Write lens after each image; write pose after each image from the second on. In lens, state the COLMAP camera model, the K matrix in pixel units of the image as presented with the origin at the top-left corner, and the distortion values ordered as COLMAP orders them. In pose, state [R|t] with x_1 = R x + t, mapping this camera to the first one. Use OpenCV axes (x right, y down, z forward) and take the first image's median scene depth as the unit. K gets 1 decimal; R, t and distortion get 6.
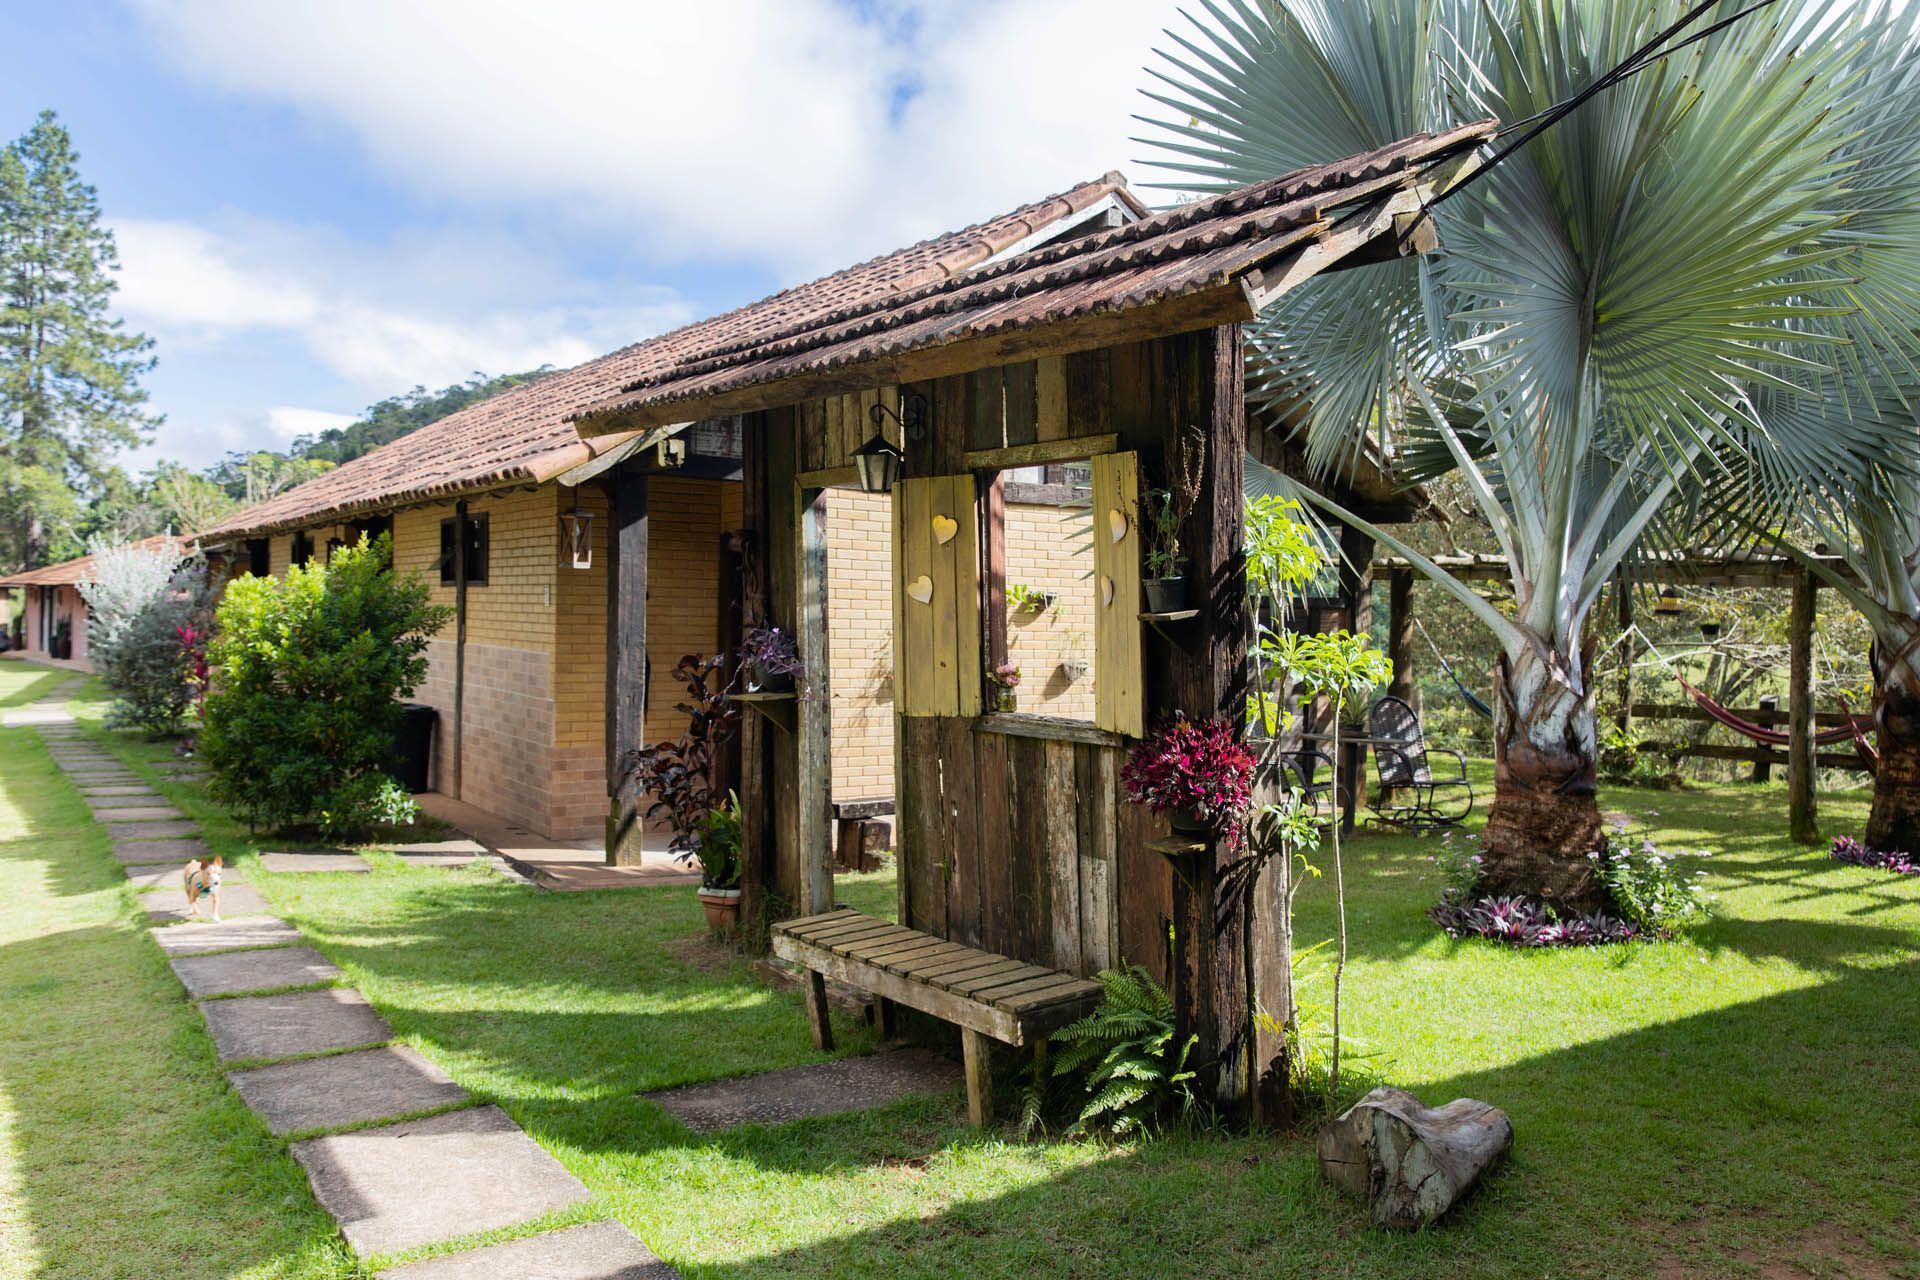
lens RADIAL K [[1296.3, 0, 960.0], [0, 1296.3, 640.0], [0, 0, 1]] dist [0.006268, 0.000256]
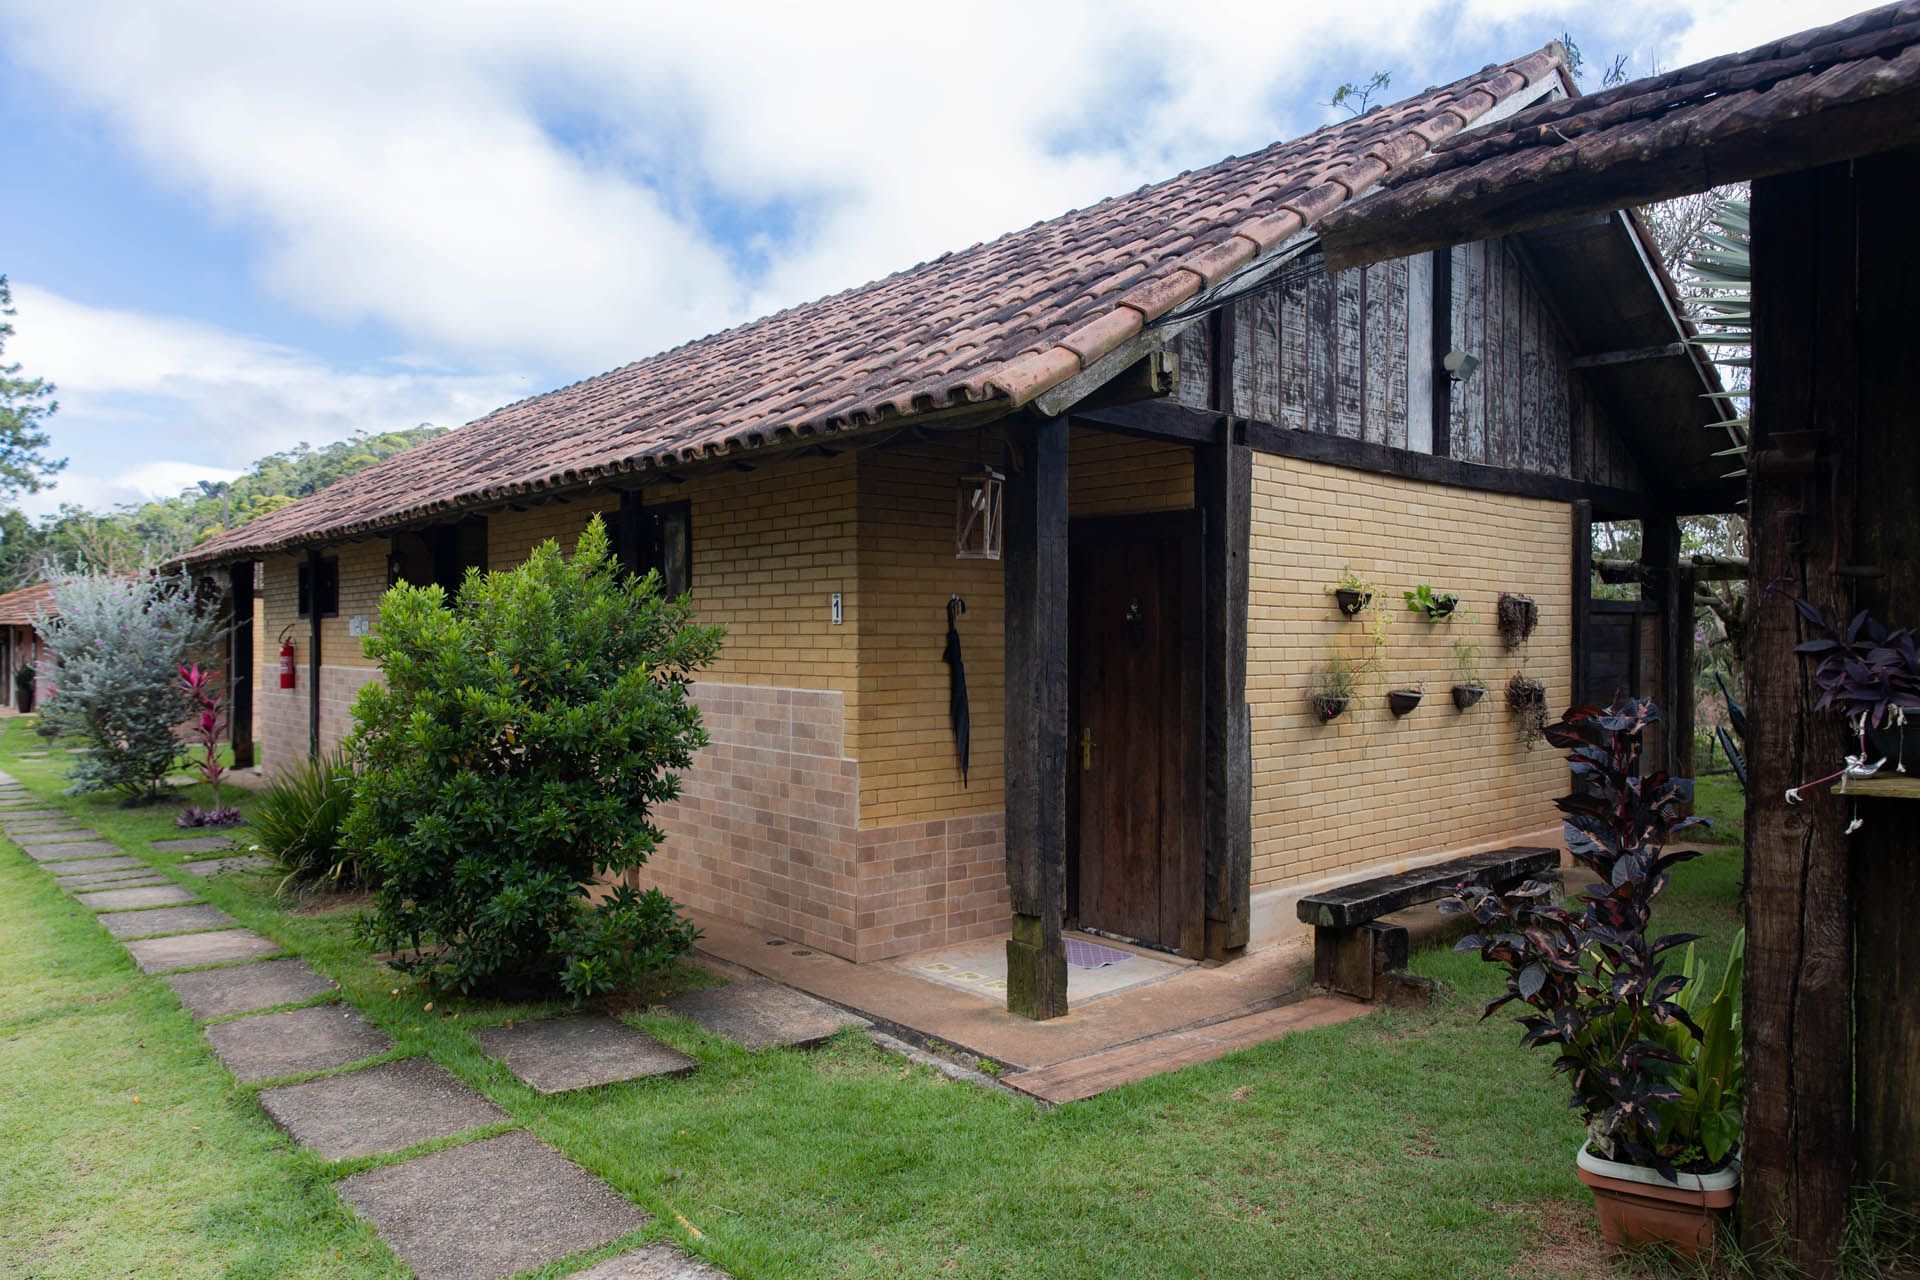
lens RADIAL K [[1127.5, 0, 958.6], [0, 1127.5, 660.9], [0, 0, 1]] dist [0.002696, 0.002180]
pose [[0.992246, -0.022583, 0.122221, -0.118027], [0.022630, 0.999743, 0.001008, -0.002043], [-0.122212, 0.001766, 0.992502, 0.141403]]
